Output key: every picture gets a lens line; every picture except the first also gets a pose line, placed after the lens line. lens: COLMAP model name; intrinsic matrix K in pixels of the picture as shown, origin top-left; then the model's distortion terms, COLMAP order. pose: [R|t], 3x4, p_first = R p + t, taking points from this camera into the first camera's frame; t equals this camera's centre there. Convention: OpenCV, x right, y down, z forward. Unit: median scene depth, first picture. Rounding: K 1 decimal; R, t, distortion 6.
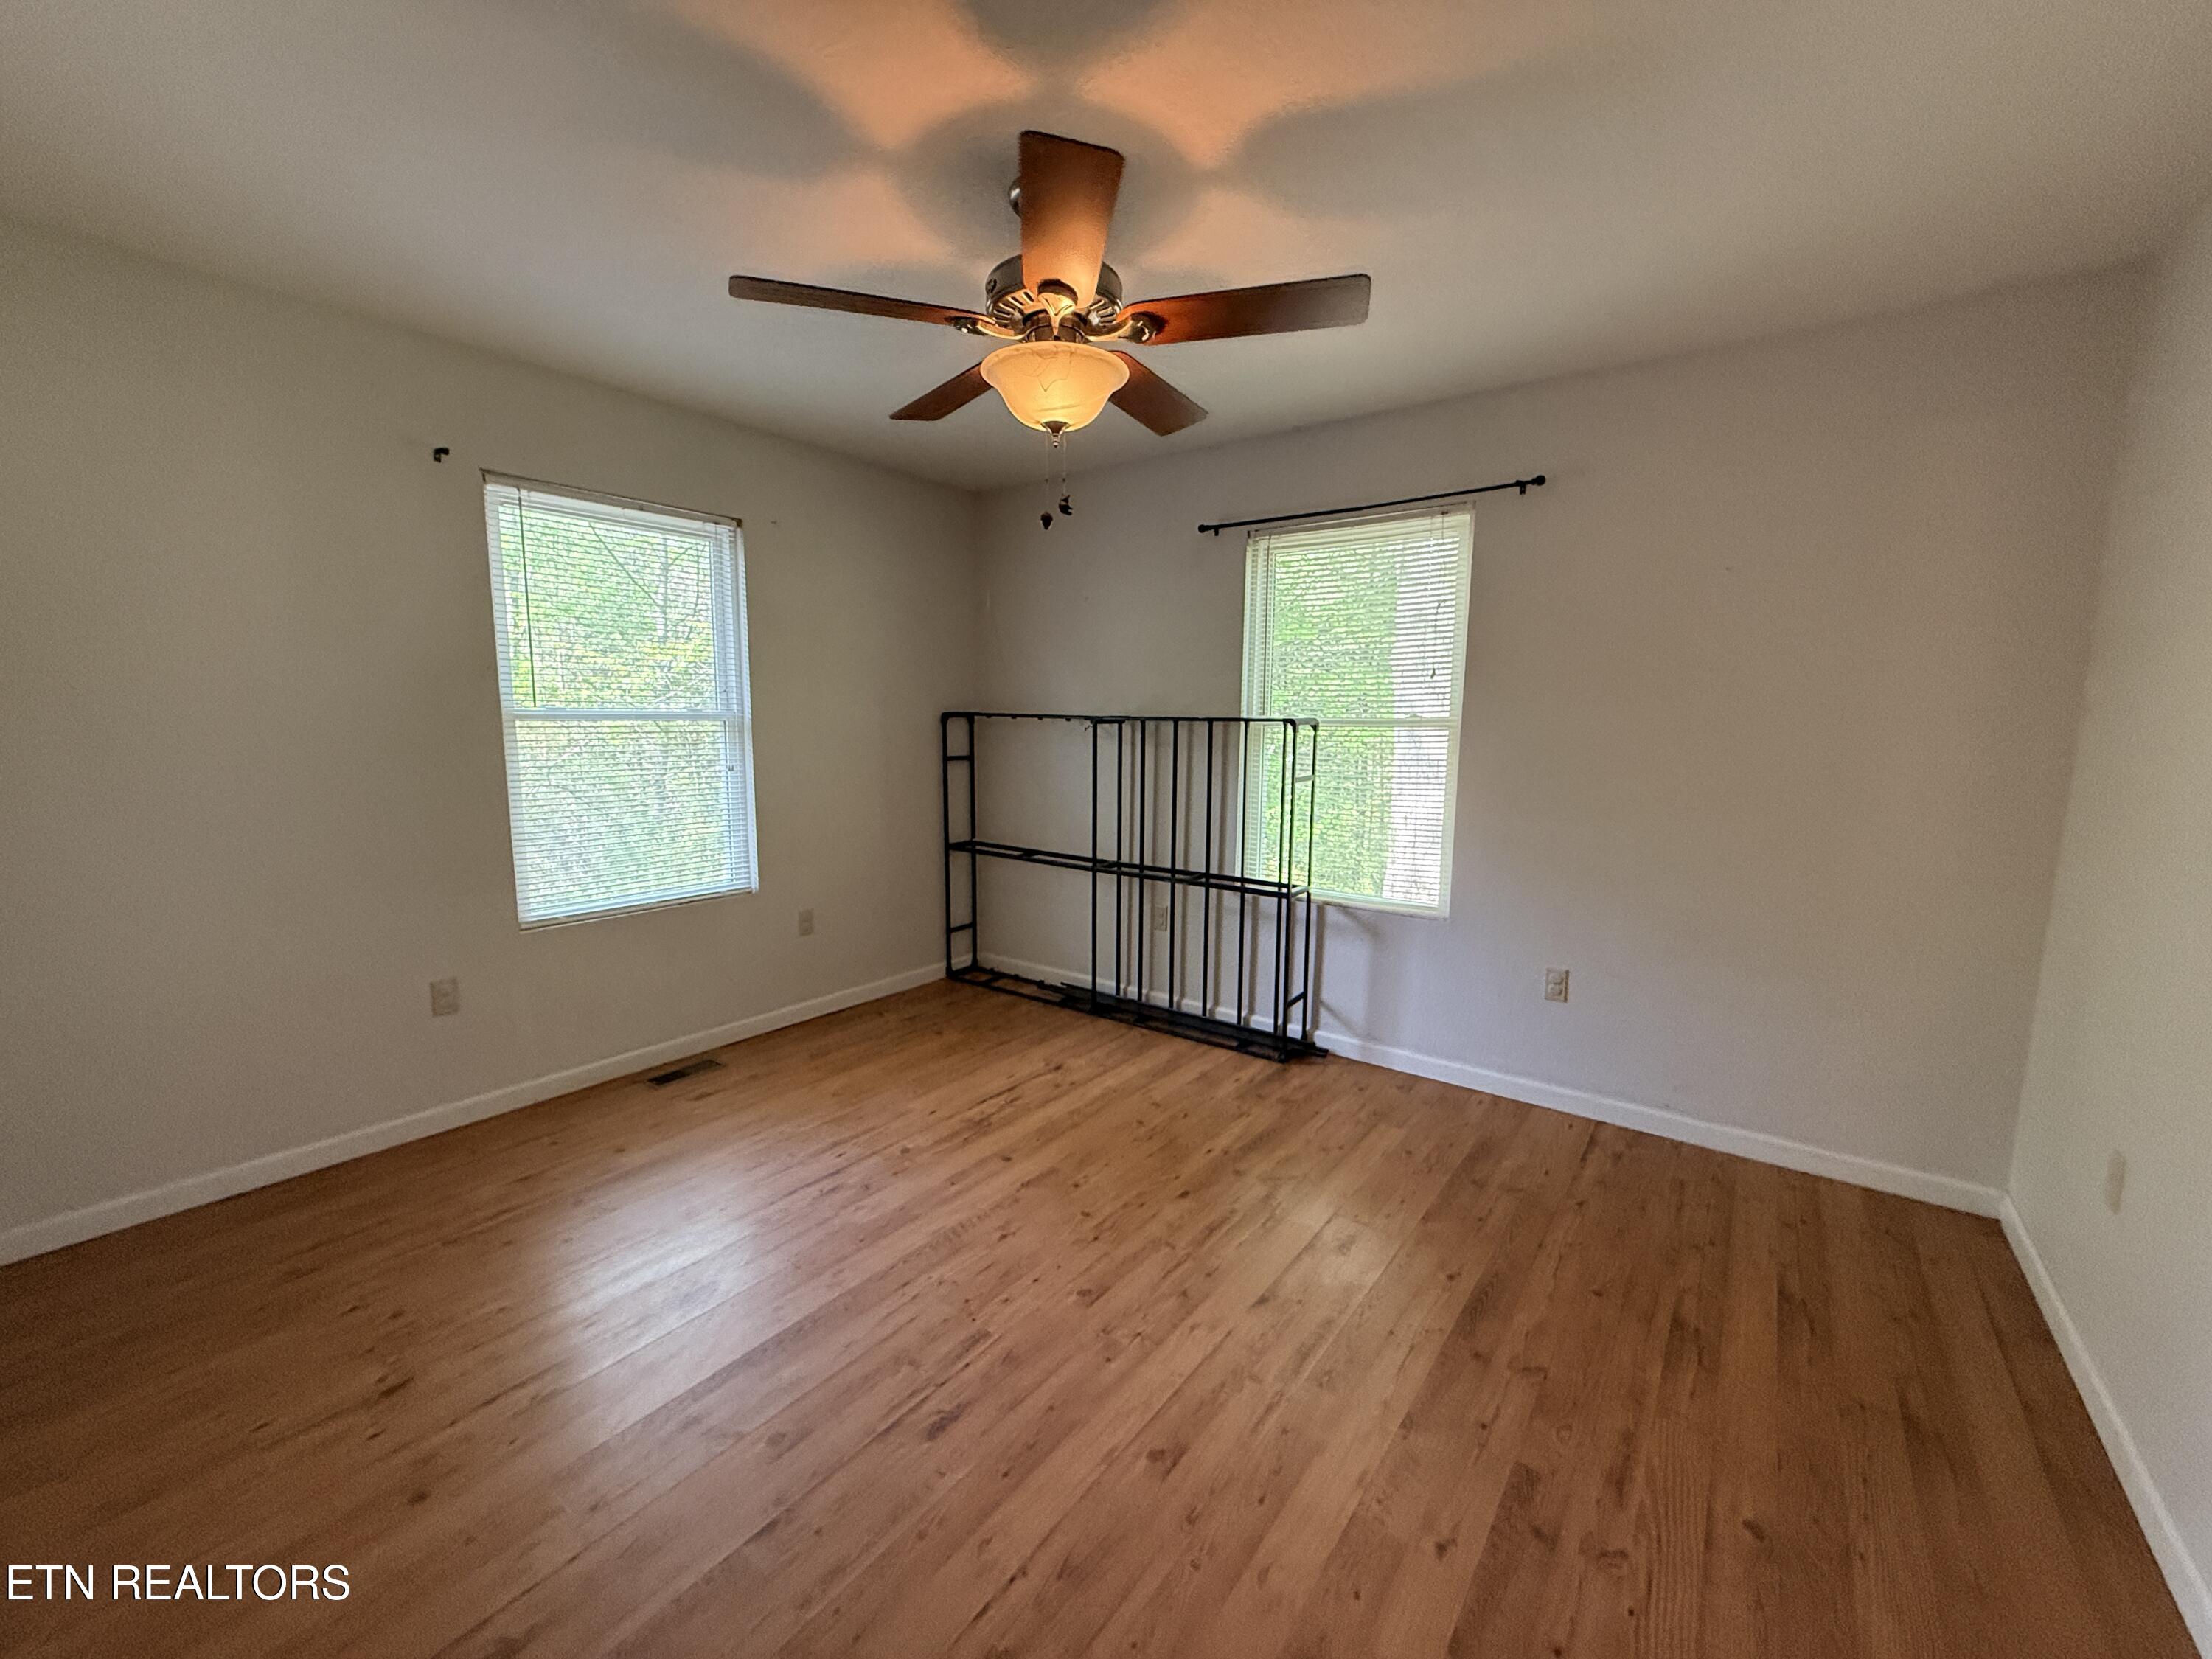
lens RADIAL K [[880.9, 0, 1102.3], [0, 880.9, 830.6], [0, 0, 1]] dist [0.000295, -0.000171]
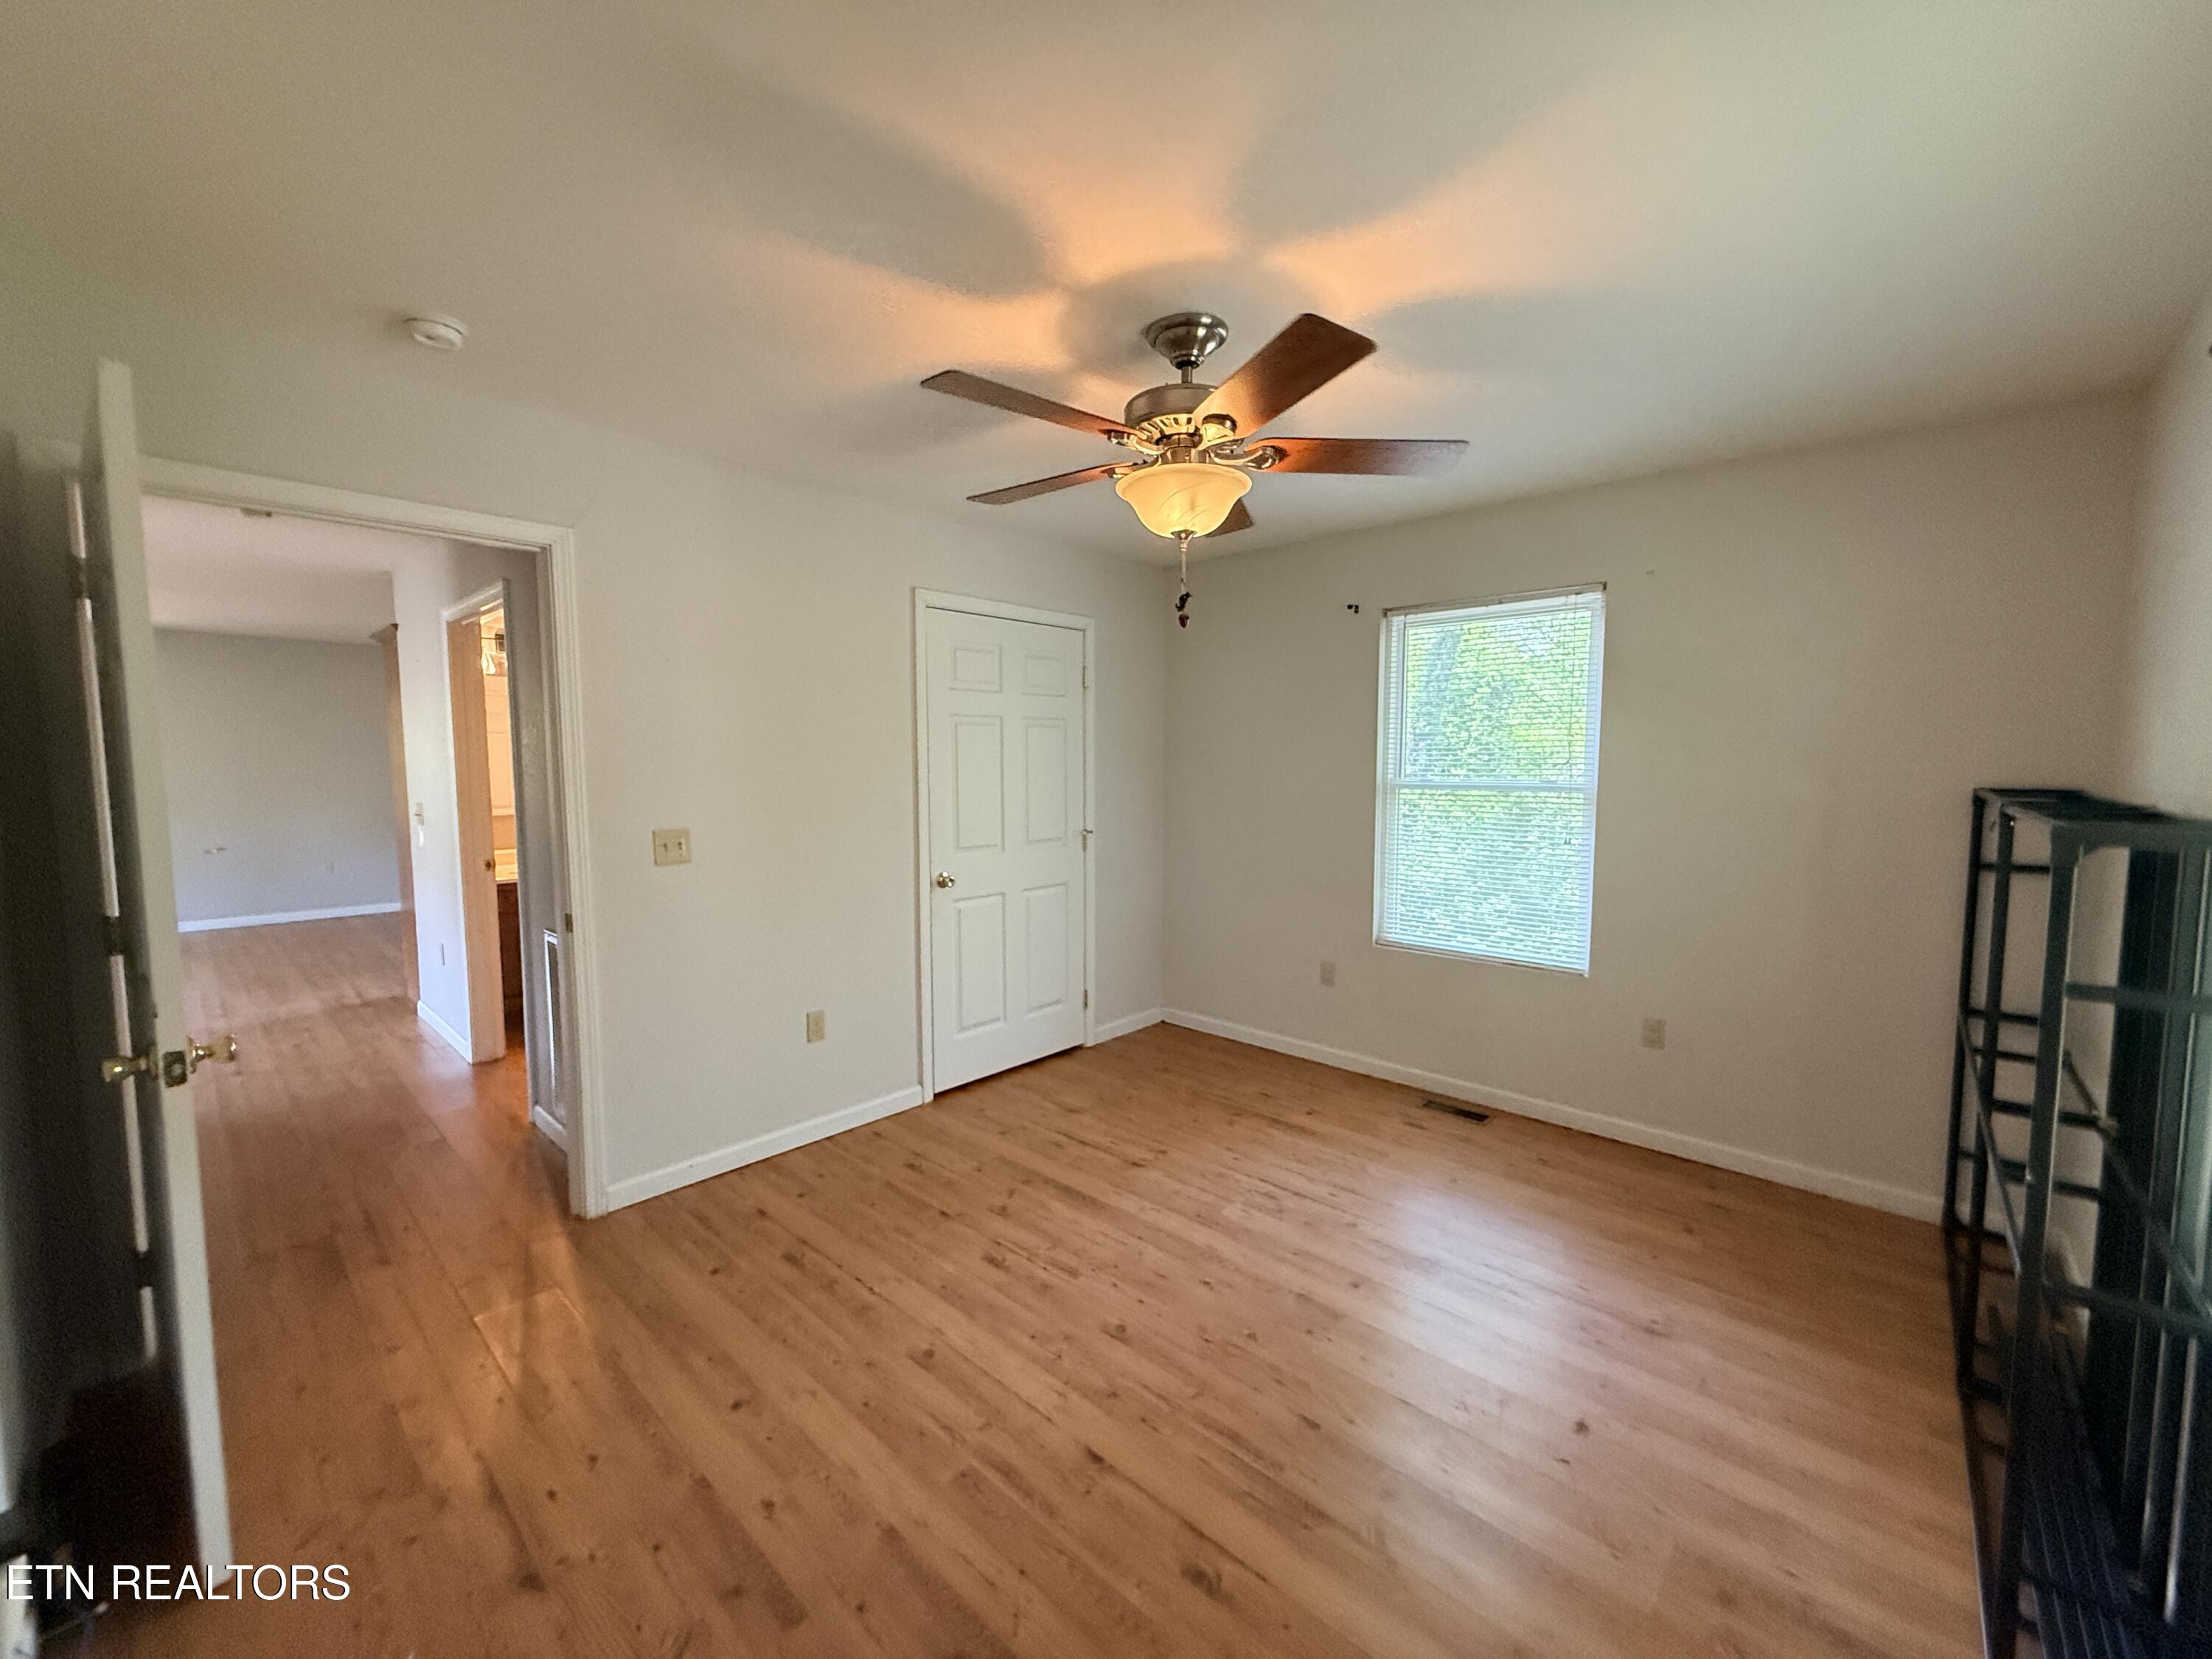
lens RADIAL K [[880.9, 0, 1102.3], [0, 880.9, 830.6], [0, 0, 1]] dist [0.000295, -0.000171]
pose [[-0.103366, 0.067499, -0.992350, 0.858239], [-0.131206, 0.988051, 0.080874, -0.135576], [0.985952, 0.138562, -0.093275, 0.845916]]
